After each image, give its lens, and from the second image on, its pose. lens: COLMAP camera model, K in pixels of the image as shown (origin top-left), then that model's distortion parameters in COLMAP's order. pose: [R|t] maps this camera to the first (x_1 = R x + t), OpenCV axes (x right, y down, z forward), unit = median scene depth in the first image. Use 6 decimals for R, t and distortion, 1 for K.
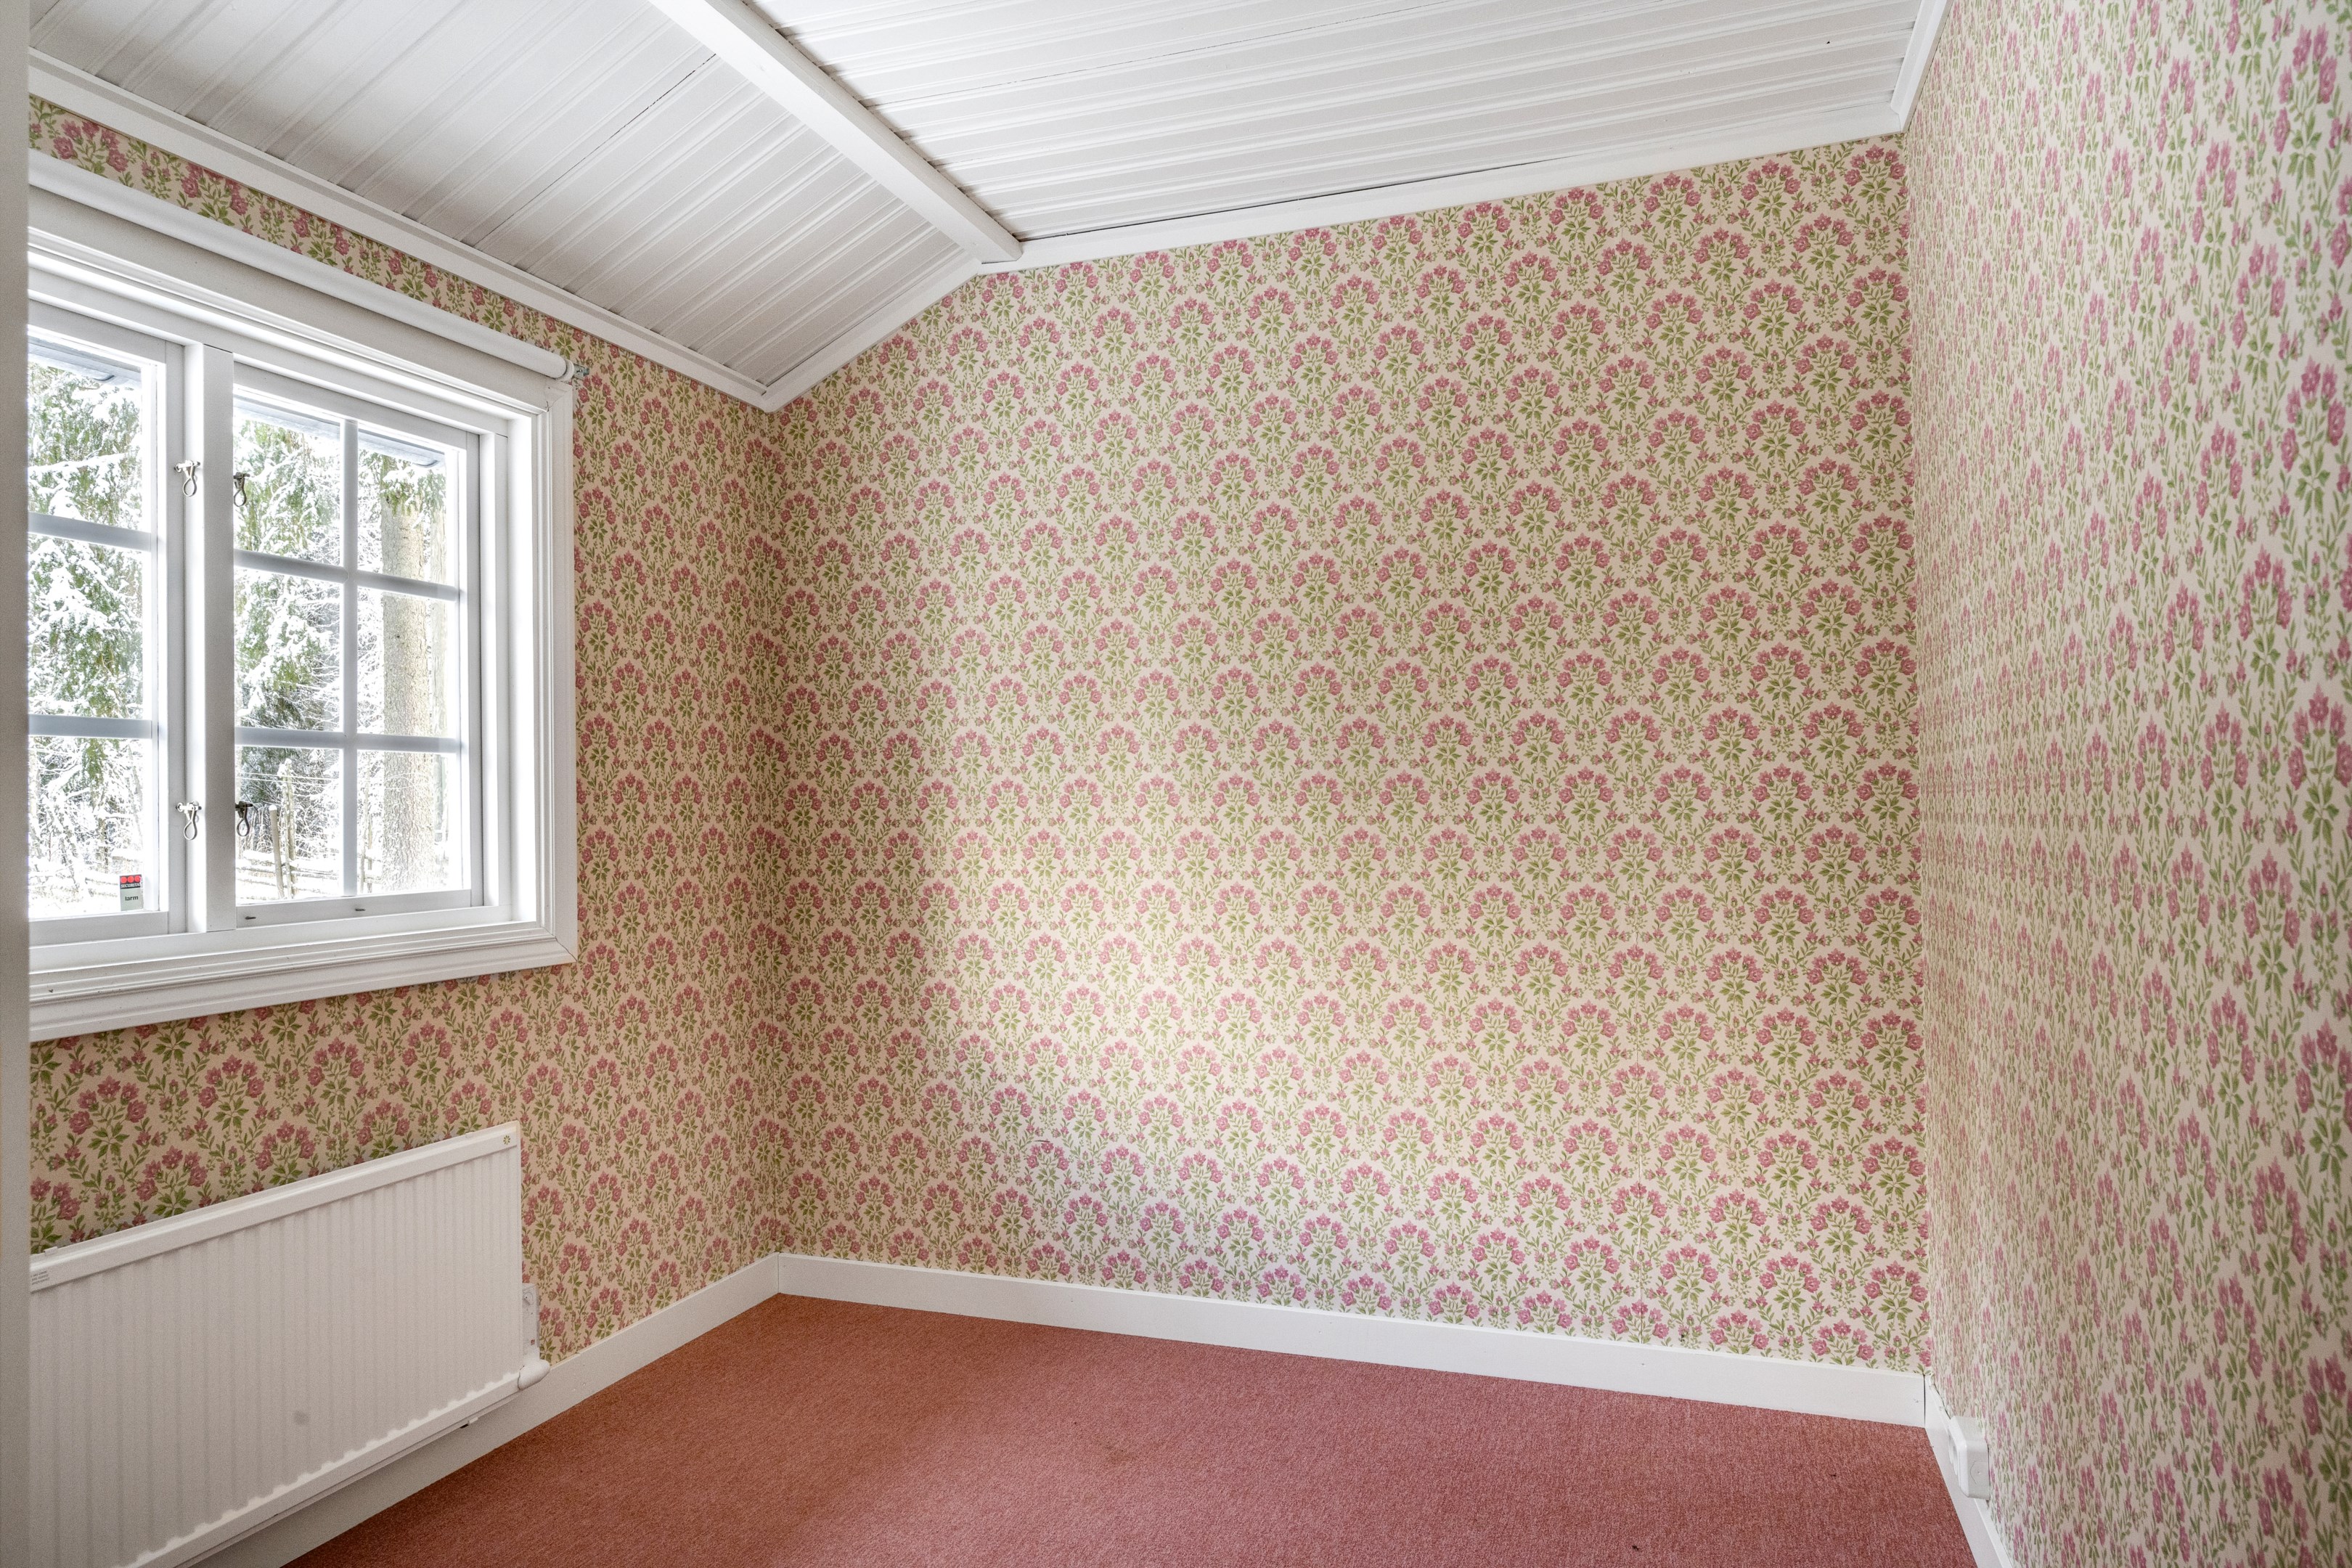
lens RADIAL K [[1370.1, 0, 1211.2], [0, 1370.1, 786.7], [0, 0, 1]] dist [0.003890, -0.000342]
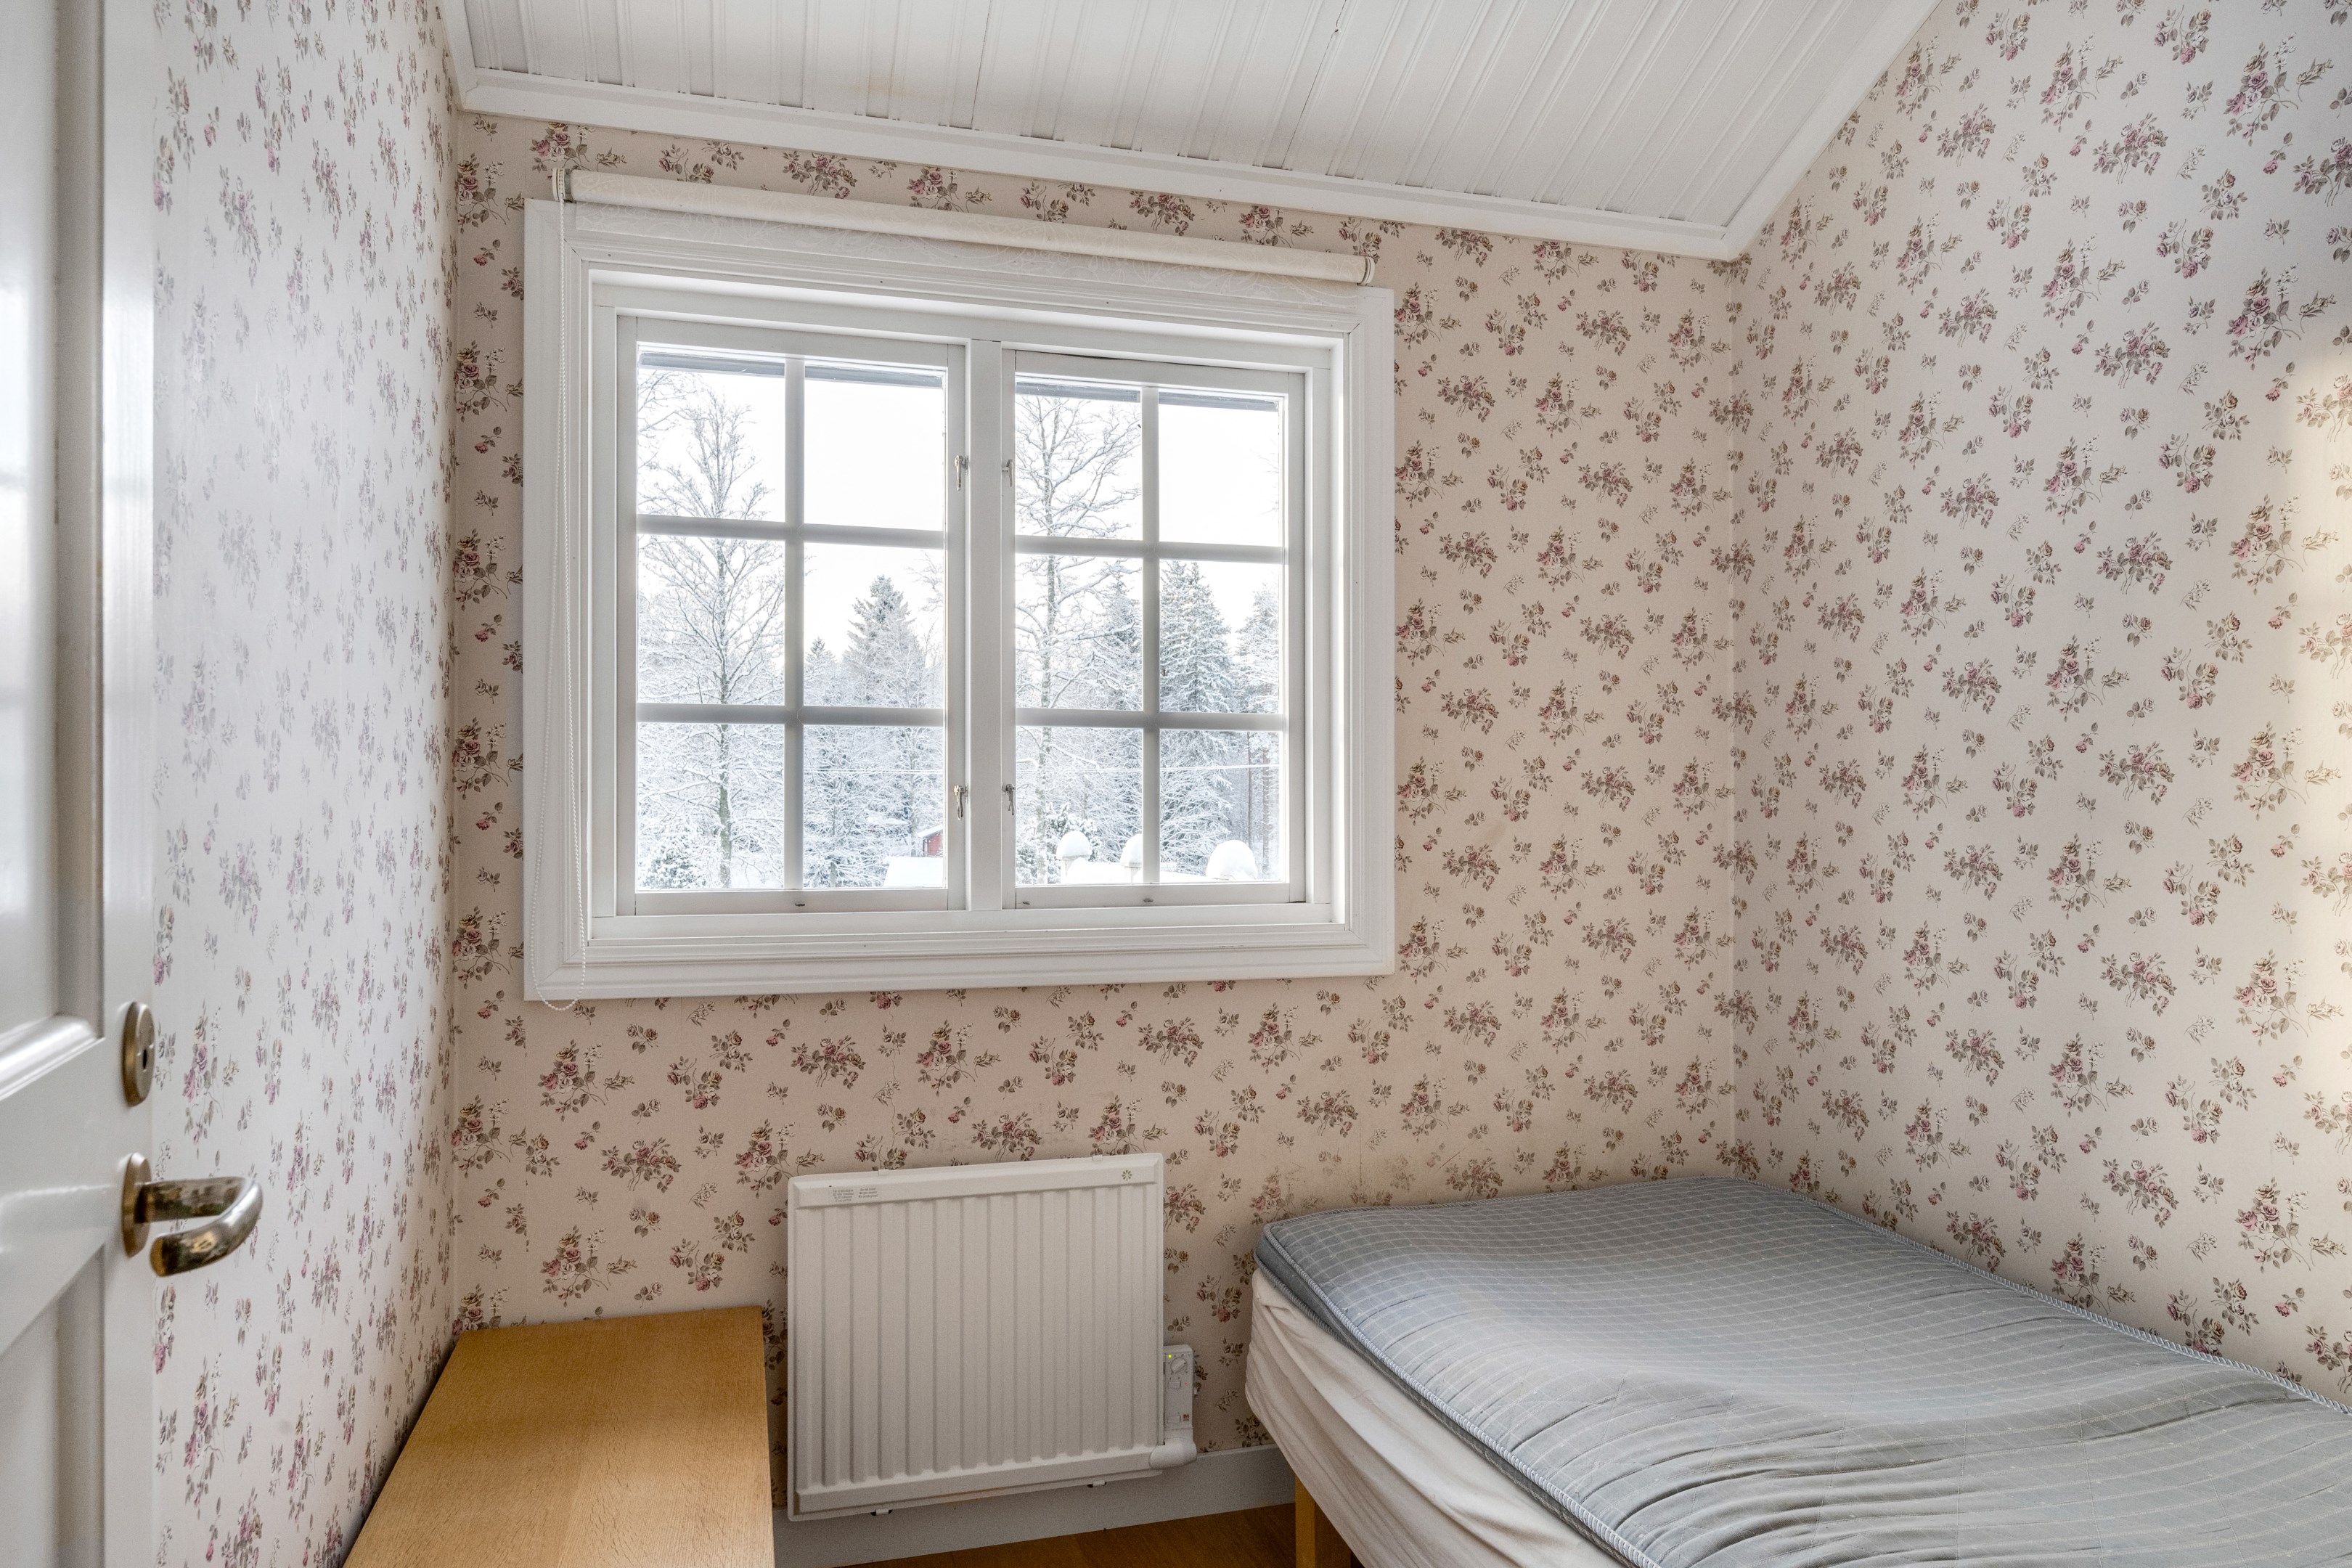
lens RADIAL K [[1370.1, 0, 1211.2], [0, 1370.1, 786.7], [0, 0, 1]] dist [0.003890, -0.000342]
pose [[0.569316, 0.000467, -0.822119, 0.197957], [0.008918, 0.999937, 0.006744, 0.006466], [0.822070, -0.011171, 0.569276, 0.526427]]
